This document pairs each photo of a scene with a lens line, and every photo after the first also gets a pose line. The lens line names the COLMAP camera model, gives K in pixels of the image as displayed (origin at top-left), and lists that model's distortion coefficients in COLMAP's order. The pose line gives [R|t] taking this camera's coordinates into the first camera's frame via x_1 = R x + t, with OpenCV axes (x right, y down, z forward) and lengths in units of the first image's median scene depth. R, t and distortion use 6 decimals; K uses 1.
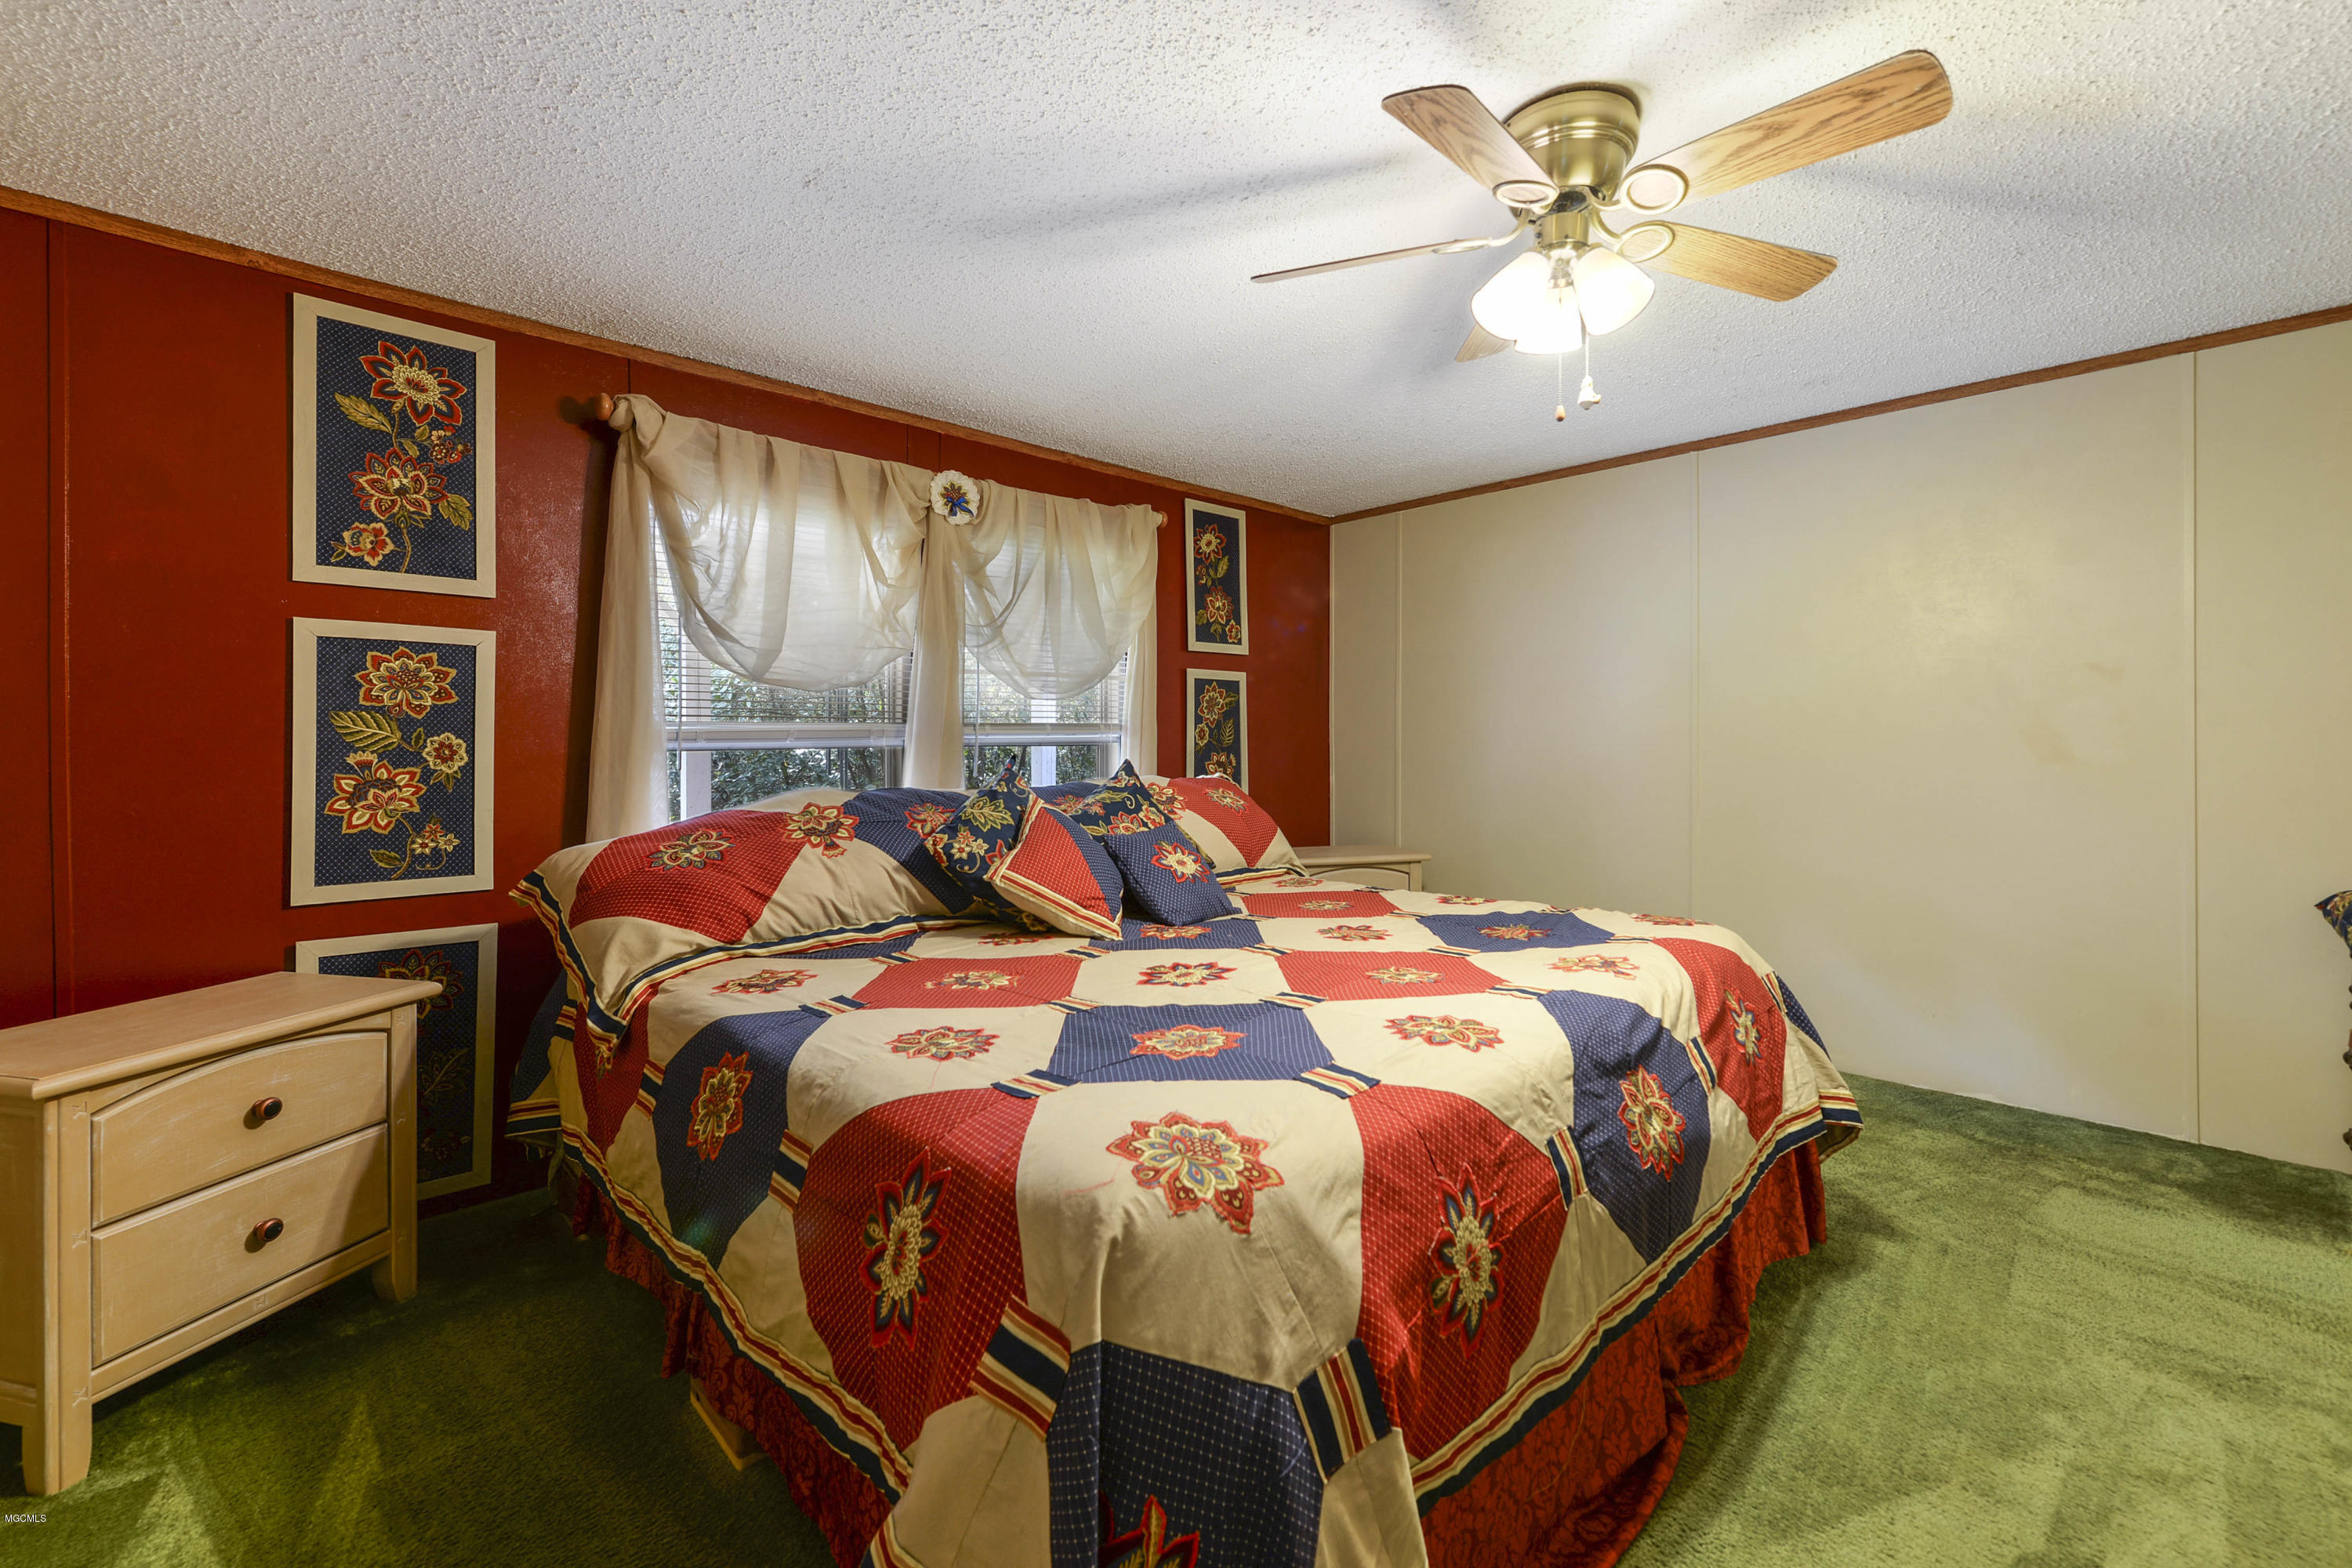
lens RADIAL K [[979.8, 0, 1174.9], [0, 979.8, 732.8], [0, 0, 1]] dist [0.001938, -0.000023]
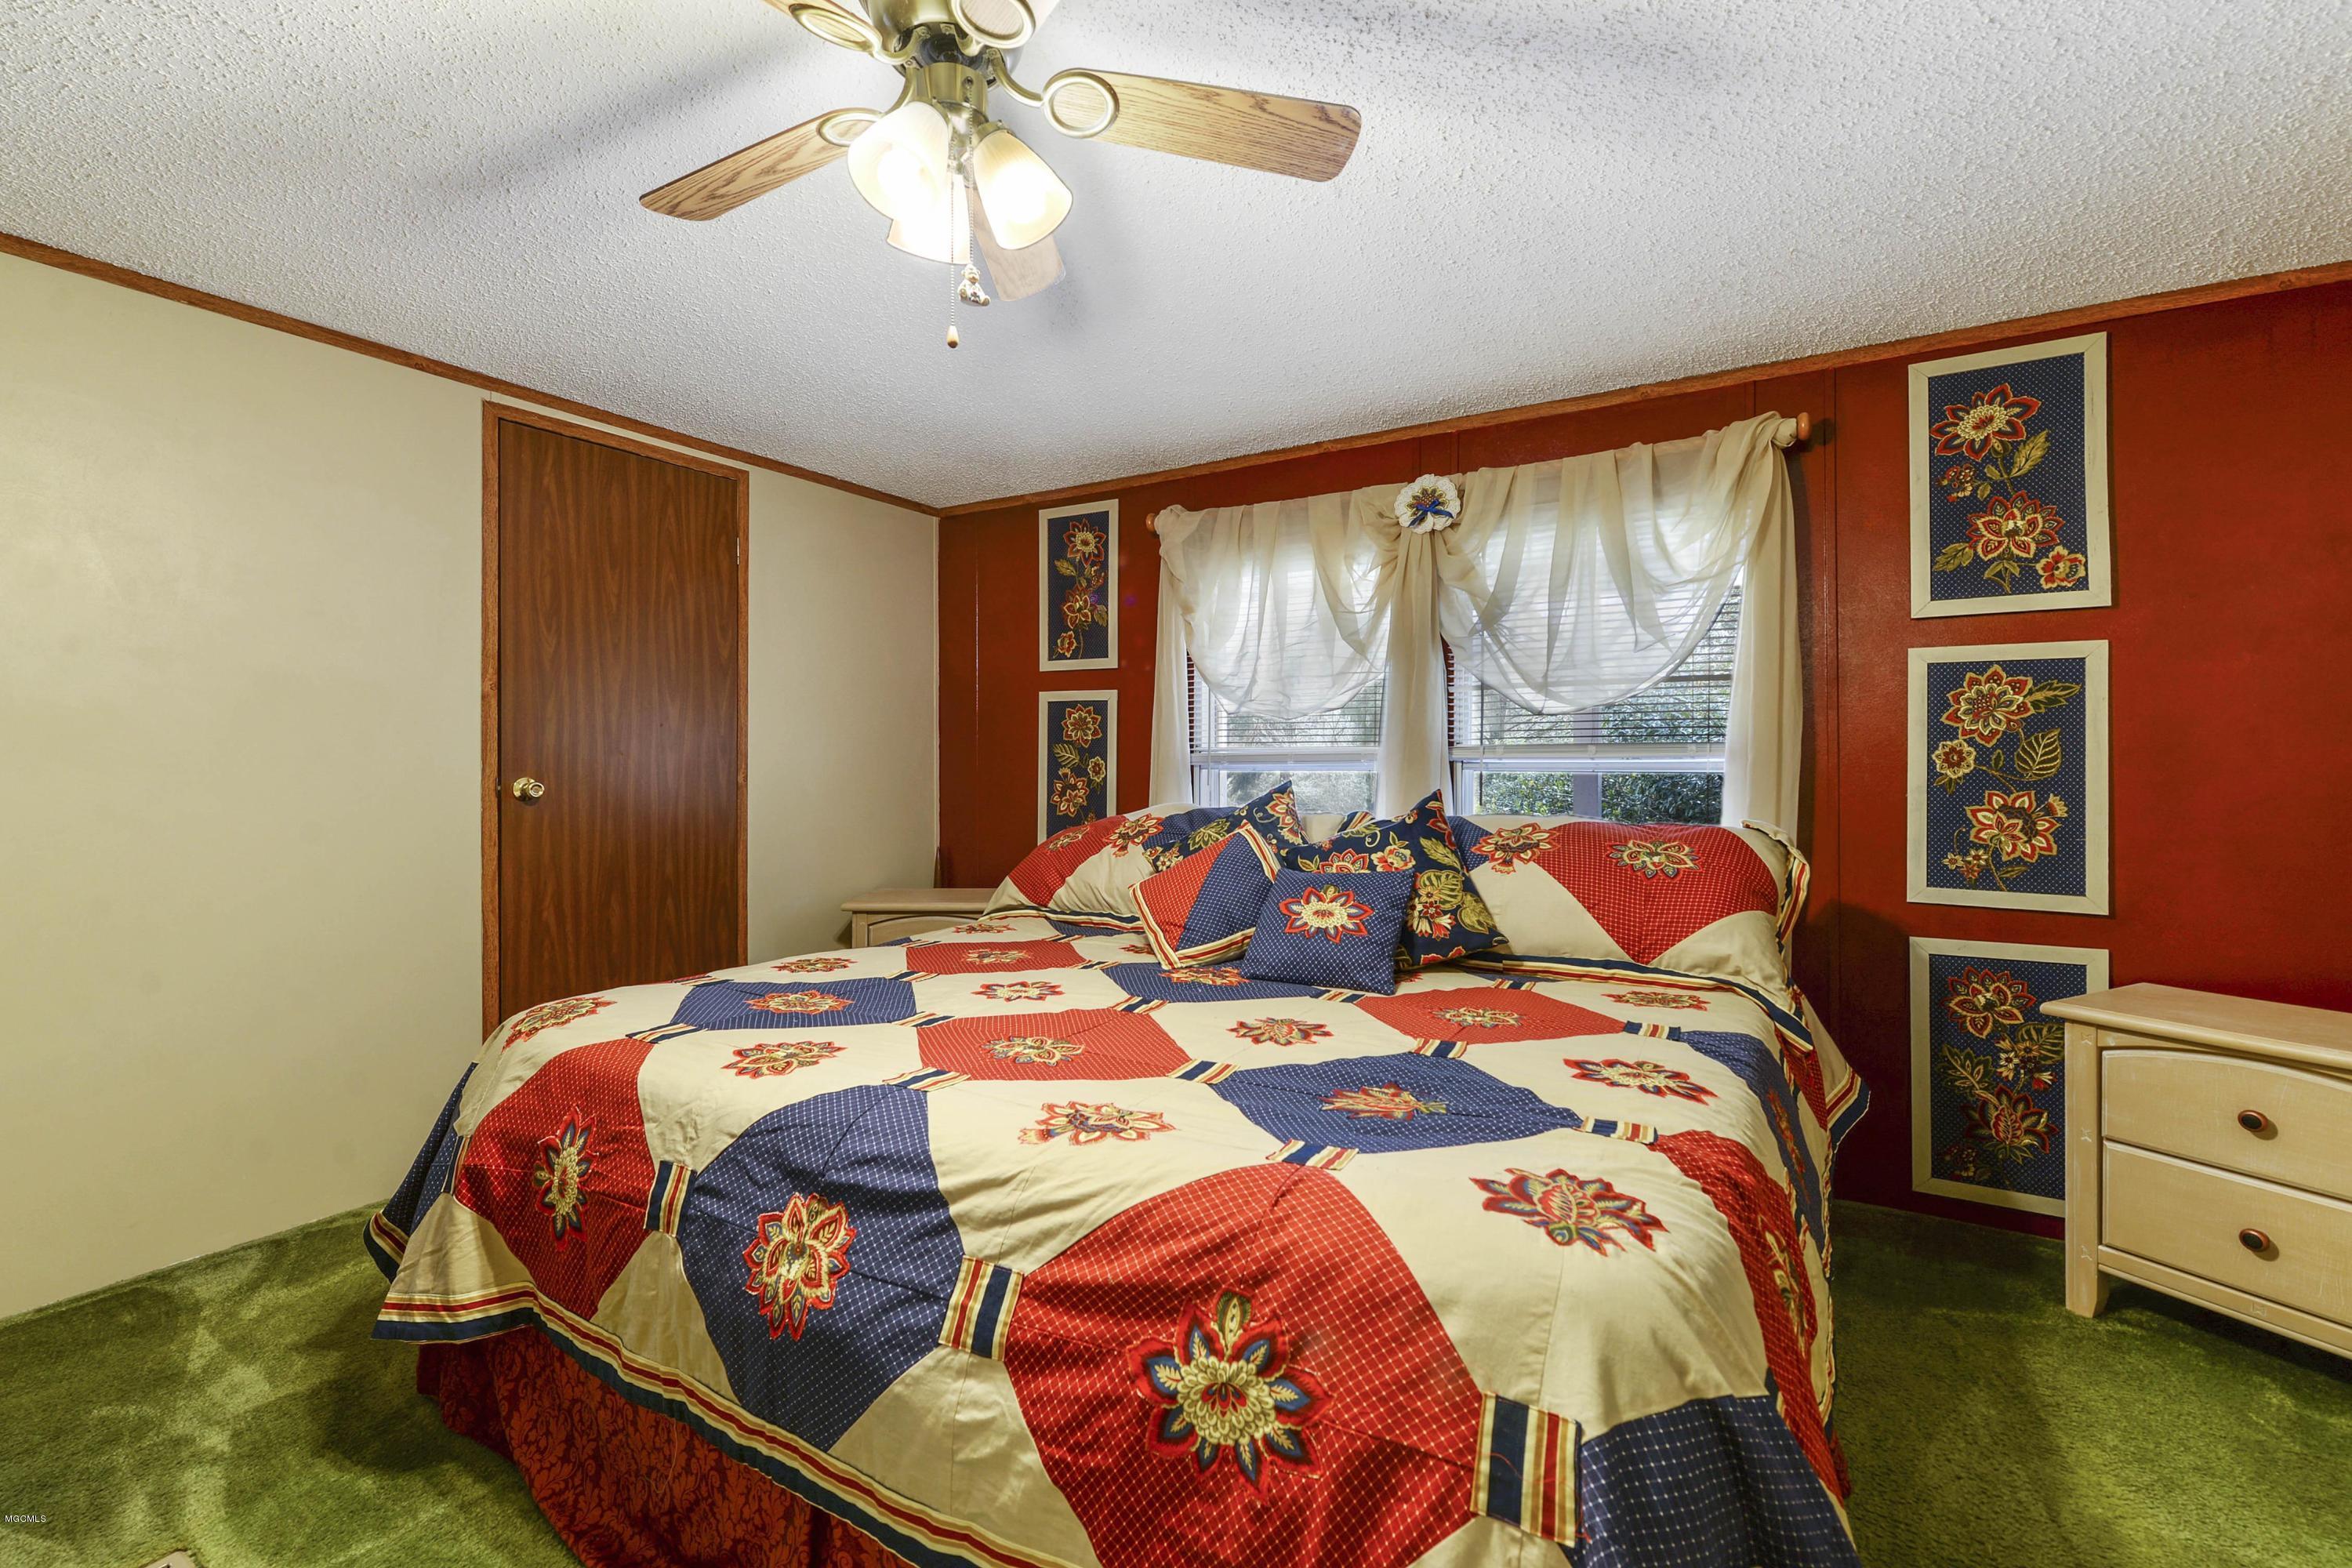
lens RADIAL K [[1006.5, 0, 1174.5], [0, 1006.5, 759.5], [0, 0, 1]] dist [0.000490, -0.000299]
pose [[0.252909, 0.003168, -0.967485, 0.879350], [0.001162, 0.999993, 0.003578, -0.000714], [0.967489, -0.002029, 0.252903, 0.723105]]
